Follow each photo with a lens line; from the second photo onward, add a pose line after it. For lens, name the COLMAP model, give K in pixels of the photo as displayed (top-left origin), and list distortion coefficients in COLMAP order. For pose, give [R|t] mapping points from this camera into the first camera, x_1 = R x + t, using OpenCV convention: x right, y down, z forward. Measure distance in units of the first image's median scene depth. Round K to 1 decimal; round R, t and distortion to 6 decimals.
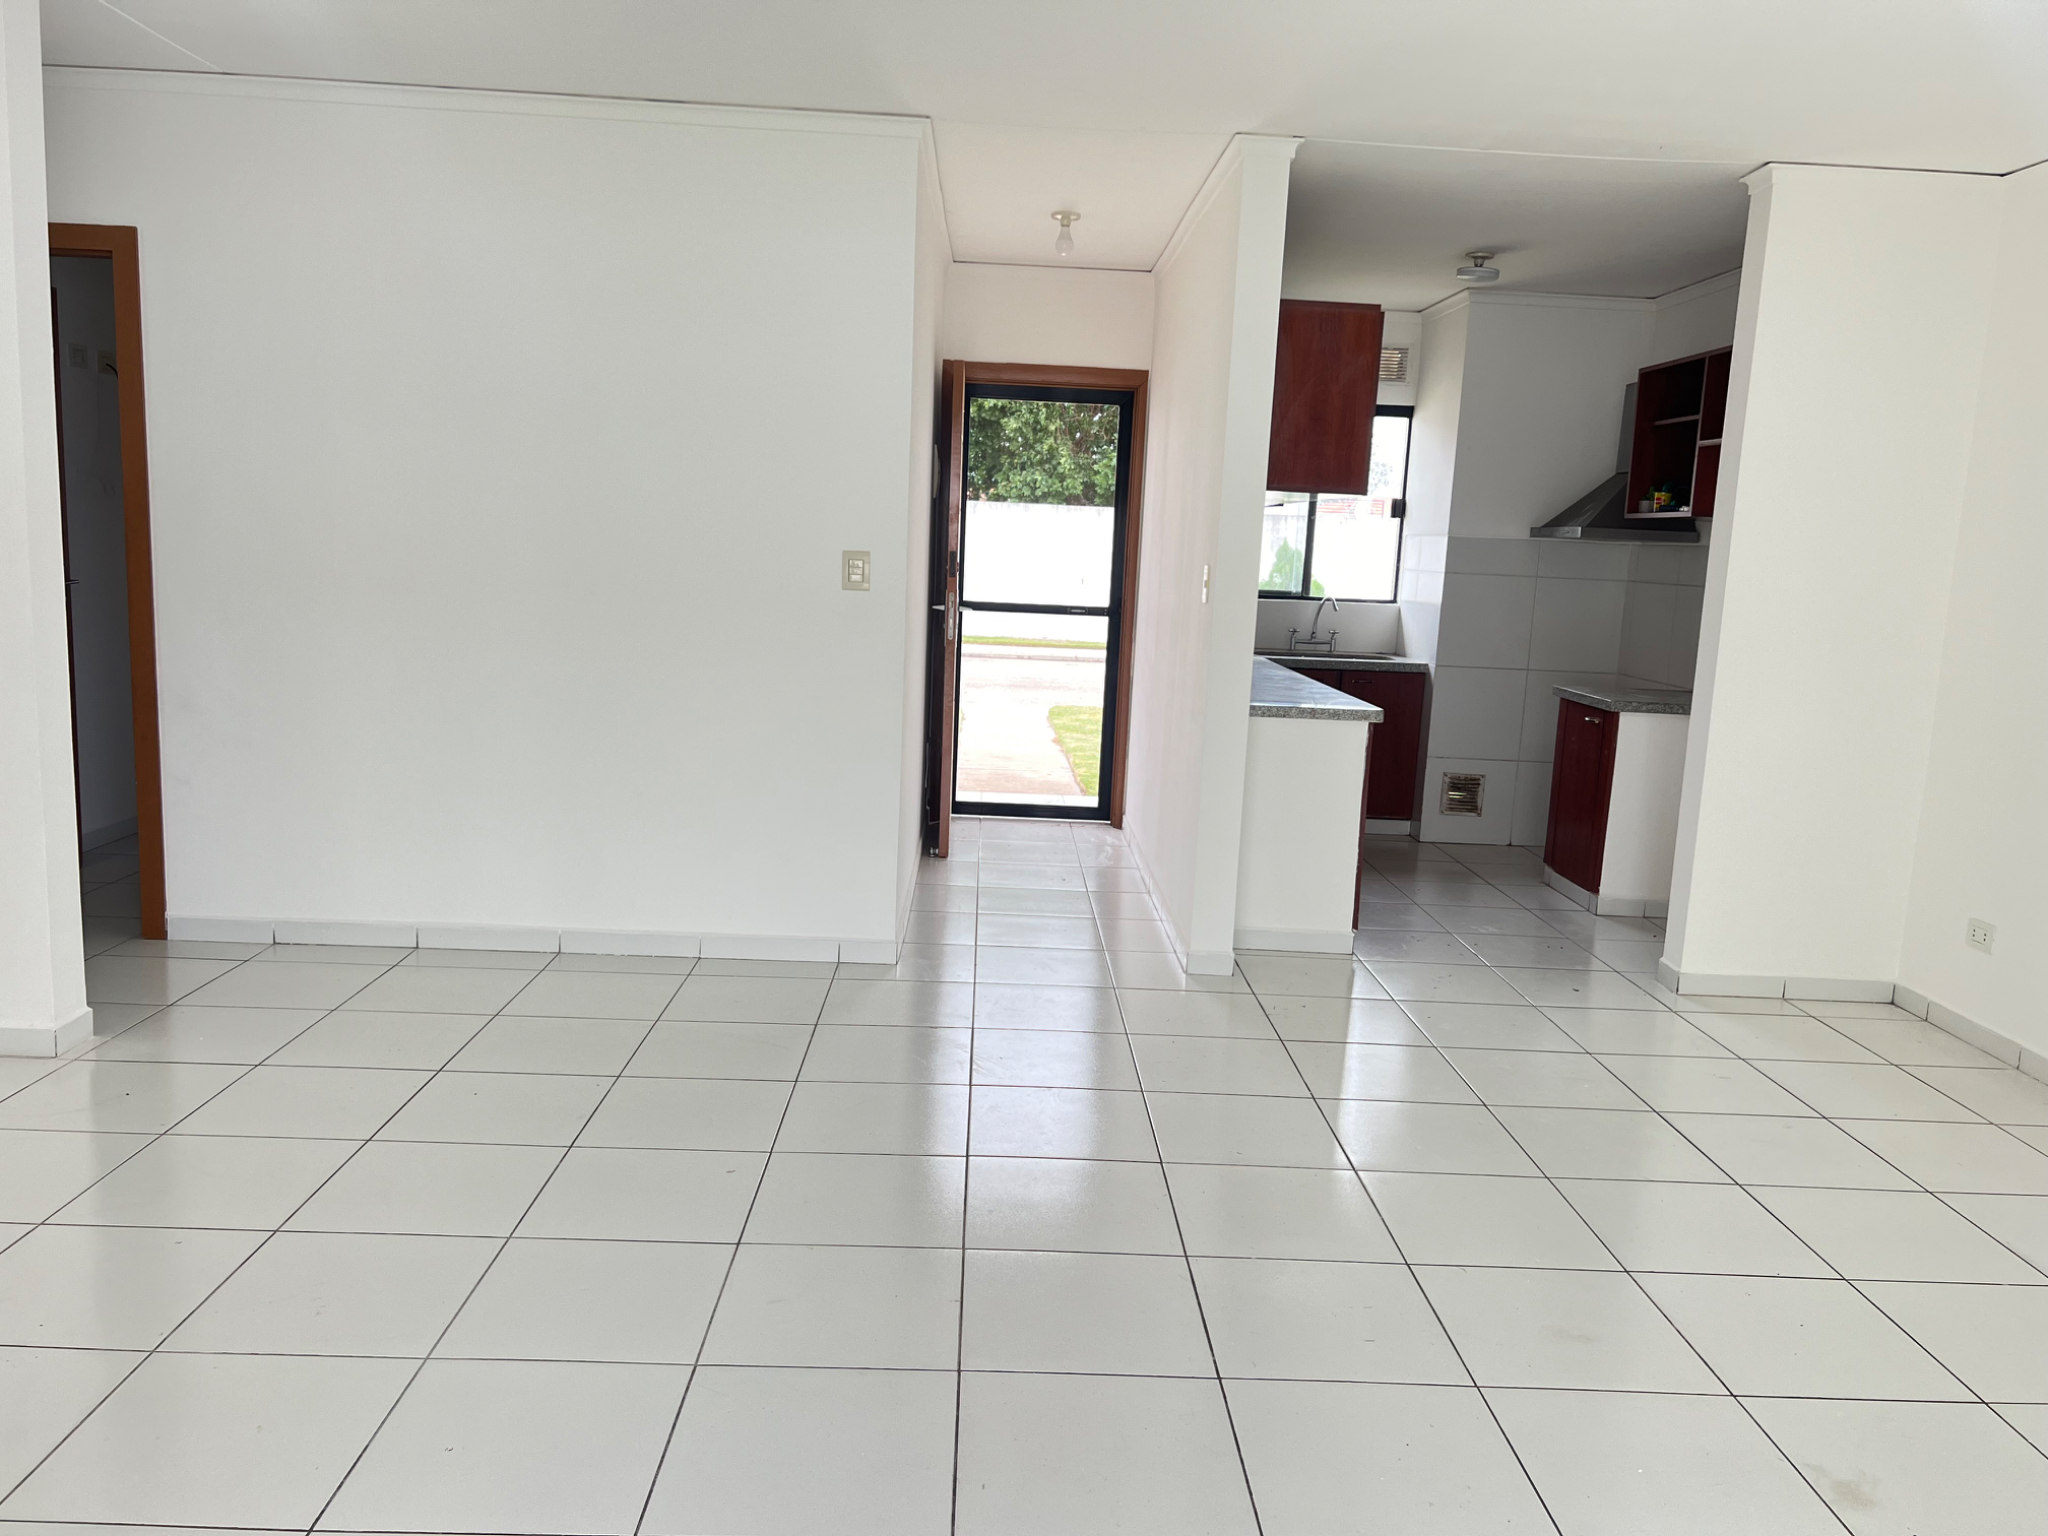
lens RADIAL K [[1534.1, 0, 1034.3], [0, 1534.1, 763.9], [0, 0, 1]] dist [0.094239, -0.120143]
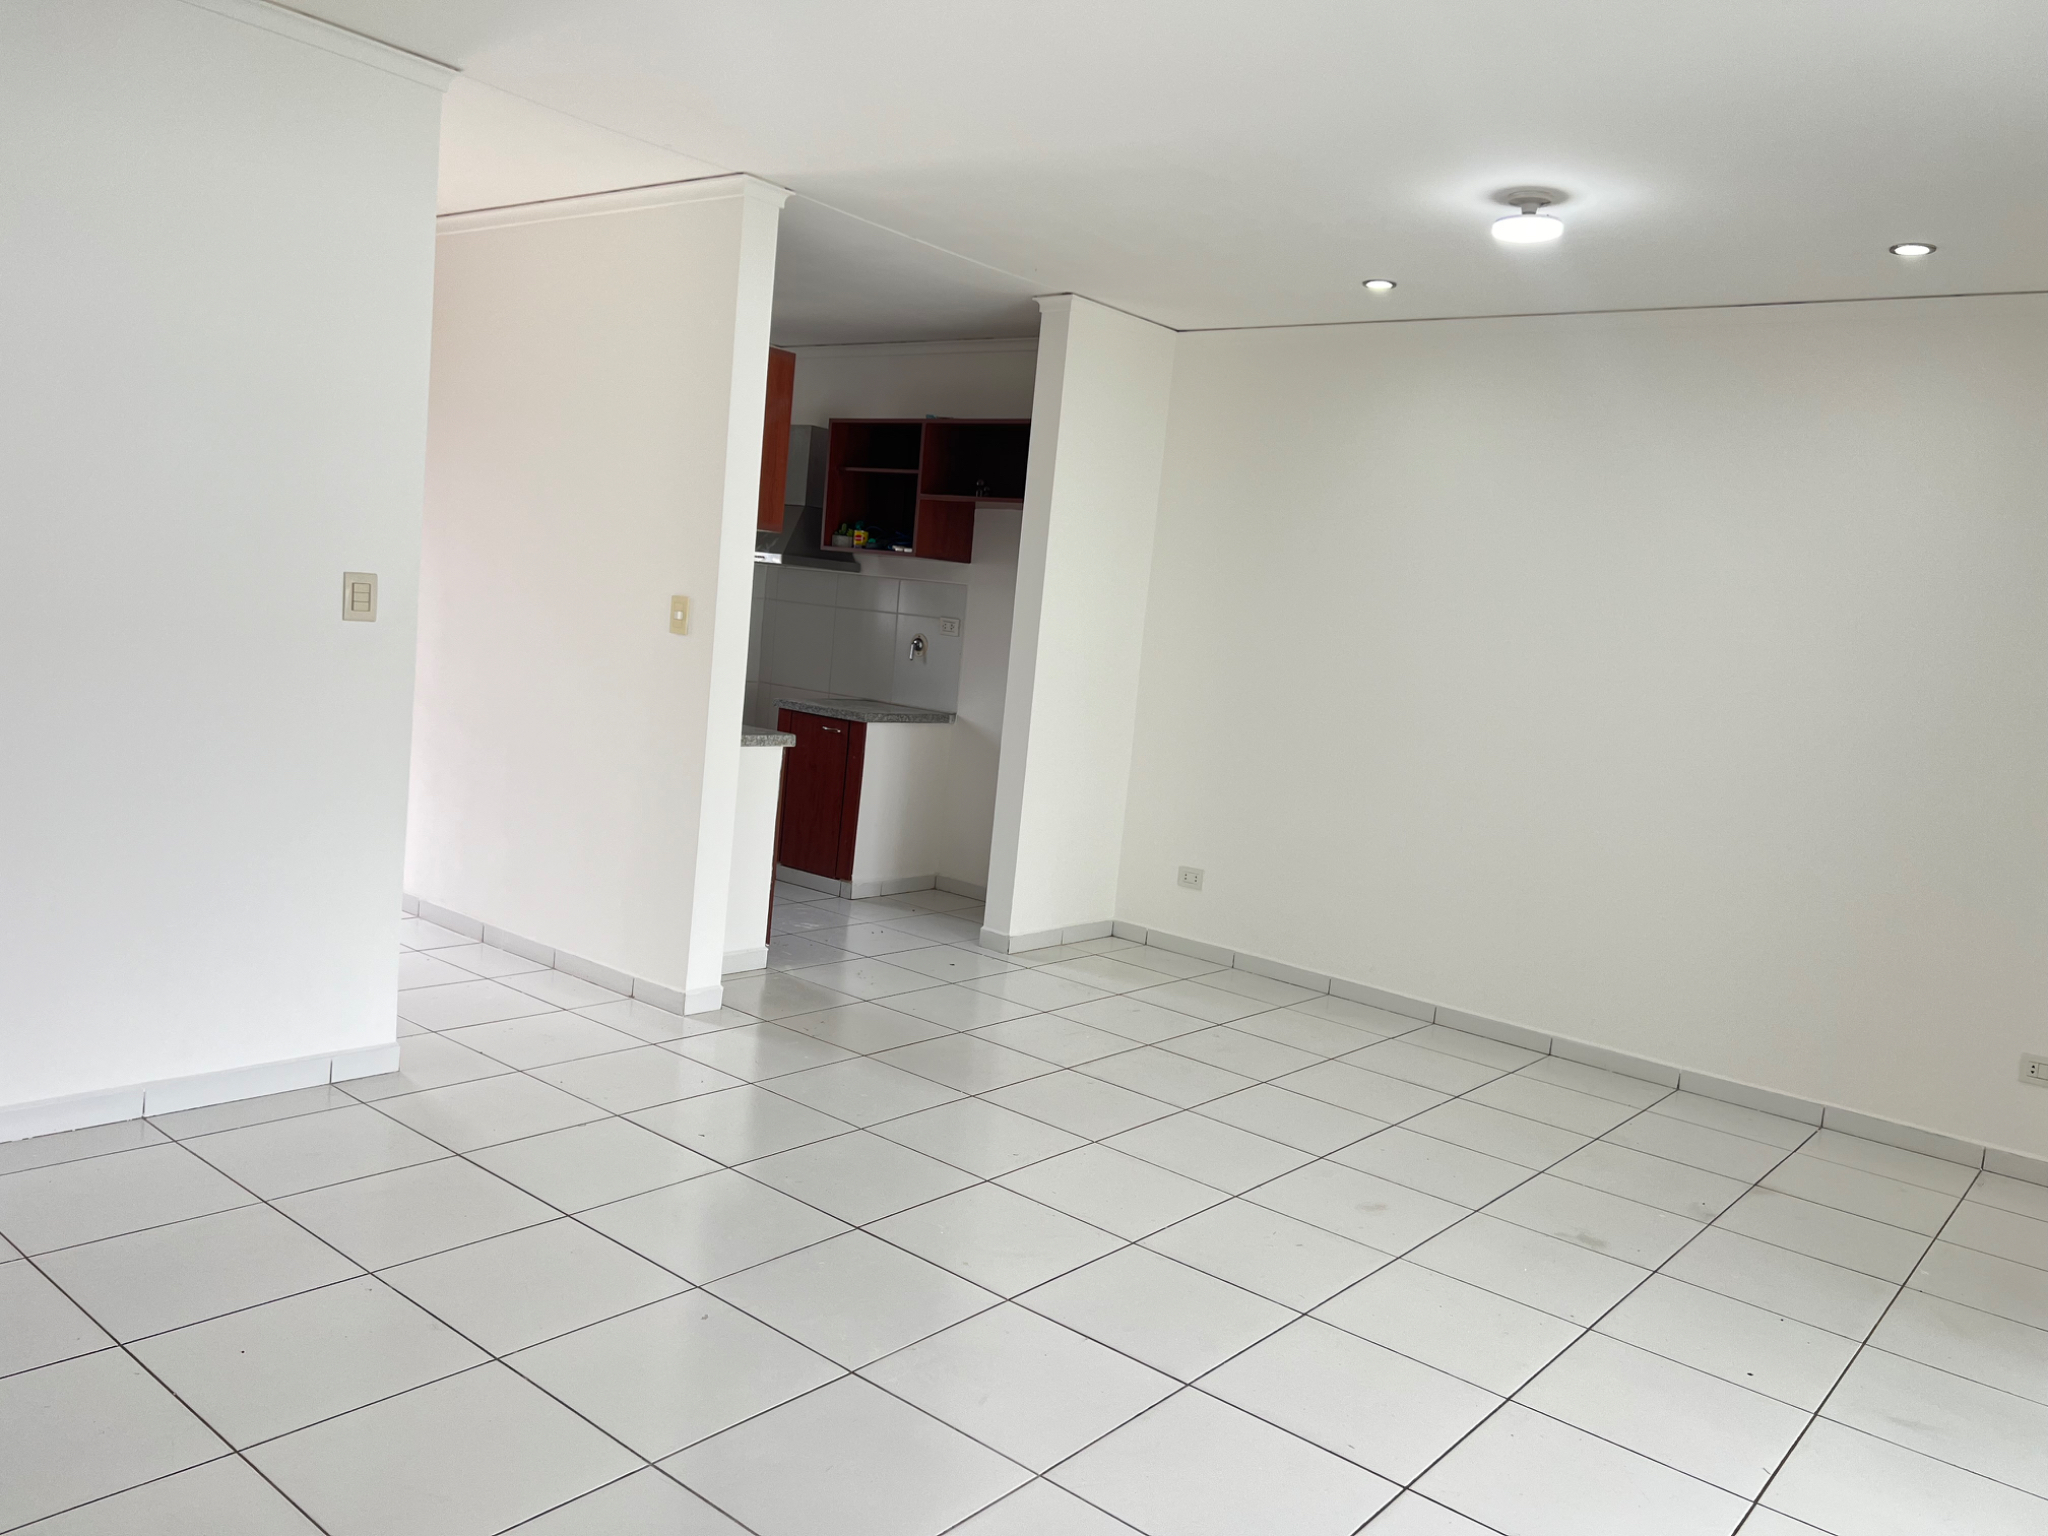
lens RADIAL K [[1534.1, 0, 1034.3], [0, 1534.1, 763.9], [0, 0, 1]] dist [0.094239, -0.120143]
pose [[0.651745, -0.062339, 0.755872, -0.465818], [0.048187, 0.998006, 0.040760, -0.049397], [-0.756905, 0.009858, 0.653450, 0.181601]]
